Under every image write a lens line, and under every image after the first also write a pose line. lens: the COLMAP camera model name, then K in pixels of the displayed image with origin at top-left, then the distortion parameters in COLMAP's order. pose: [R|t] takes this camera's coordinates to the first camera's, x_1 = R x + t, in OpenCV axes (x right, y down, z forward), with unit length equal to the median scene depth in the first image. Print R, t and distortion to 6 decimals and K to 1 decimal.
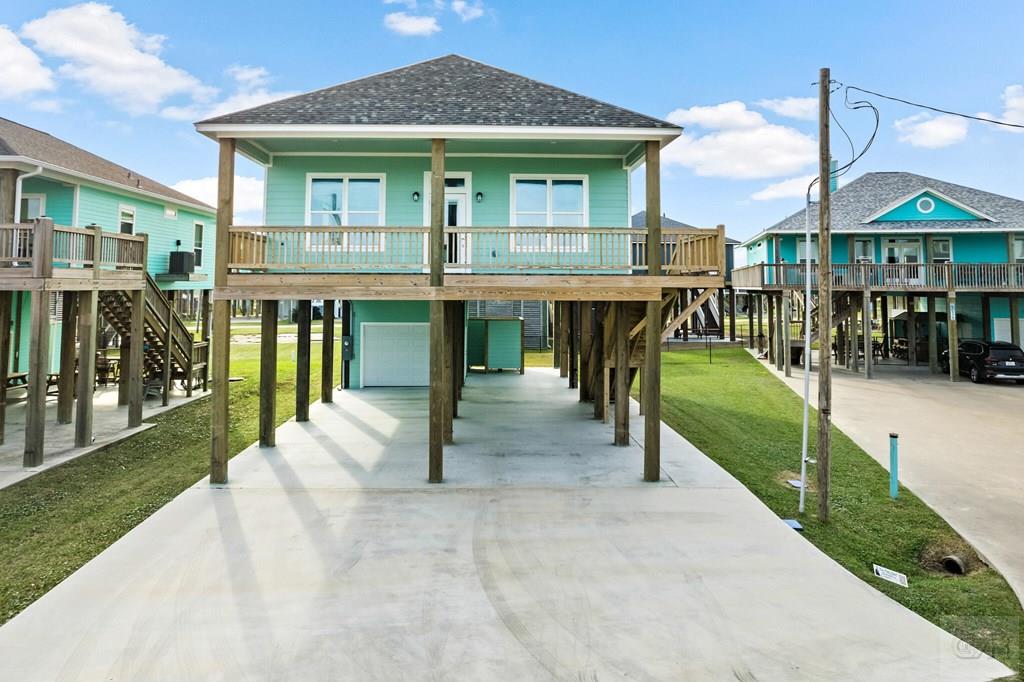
lens RADIAL K [[685.0, 0, 510.7], [0, 685.0, 246.6], [0, 0, 1]] dist [-0.043703, 0.026116]
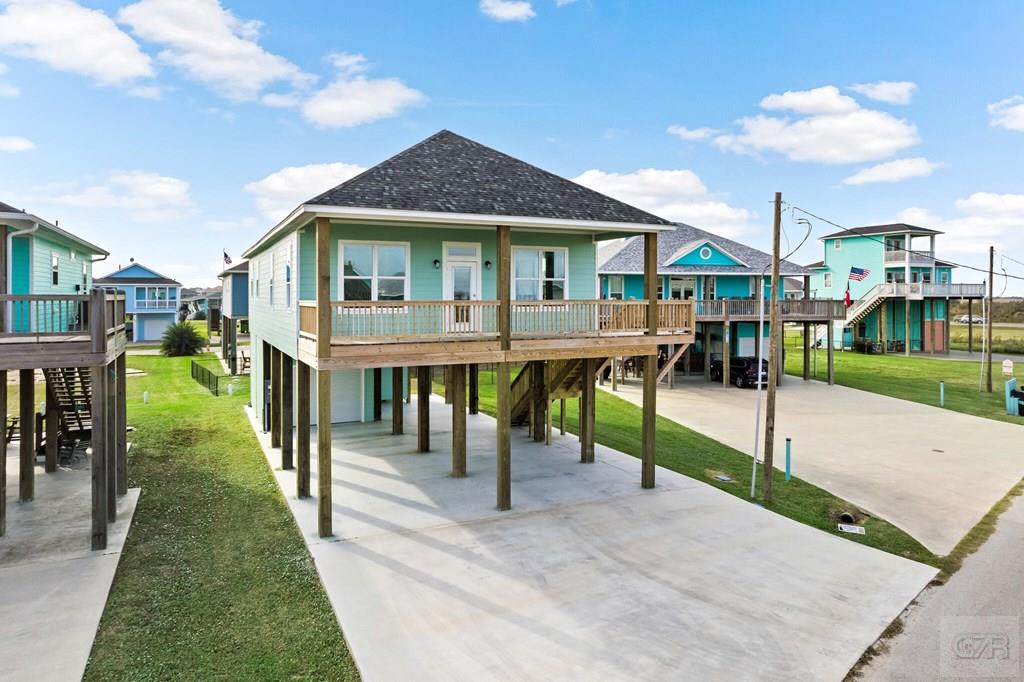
lens RADIAL K [[671.2, 0, 511.3], [0, 671.2, 301.7], [0, 0, 1]] dist [-0.029678, -0.000207]
pose [[0.917370, -0.006508, 0.397981, -0.490978], [-0.020950, 0.997691, 0.064605, -0.089725], [-0.397483, -0.067604, 0.915116, -0.068915]]
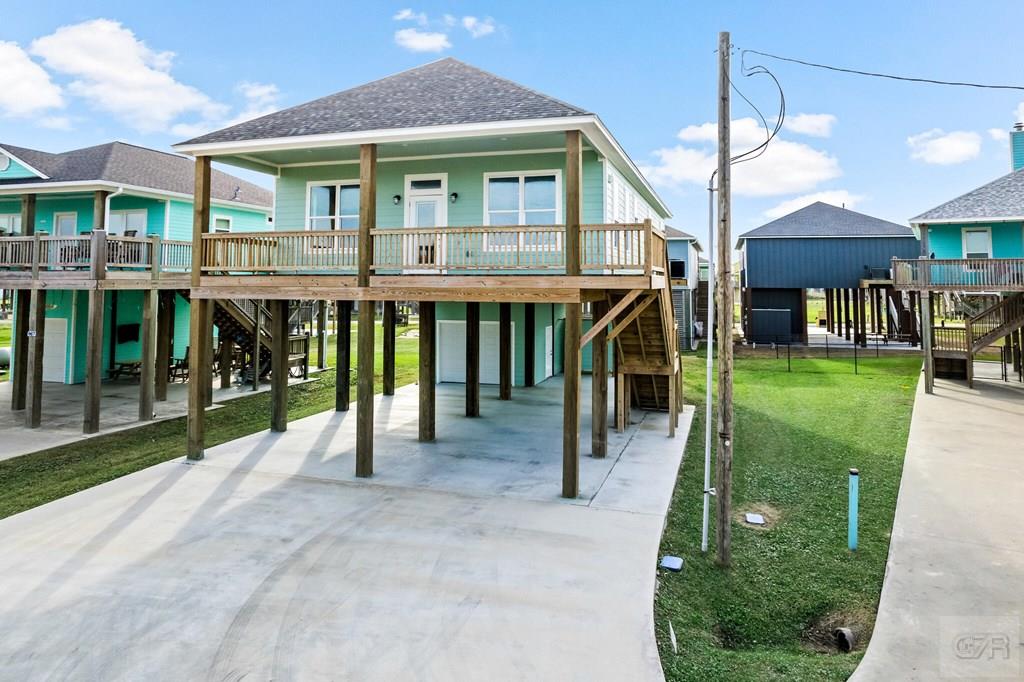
lens RADIAL K [[685.0, 0, 510.7], [0, 685.0, 246.6], [0, 0, 1]] dist [-0.043703, 0.026116]
pose [[0.943986, -0.017609, -0.329516, 0.383123], [0.018540, 0.999828, -0.000317, 0.001166], [0.329464, -0.005810, 0.944150, 0.084259]]
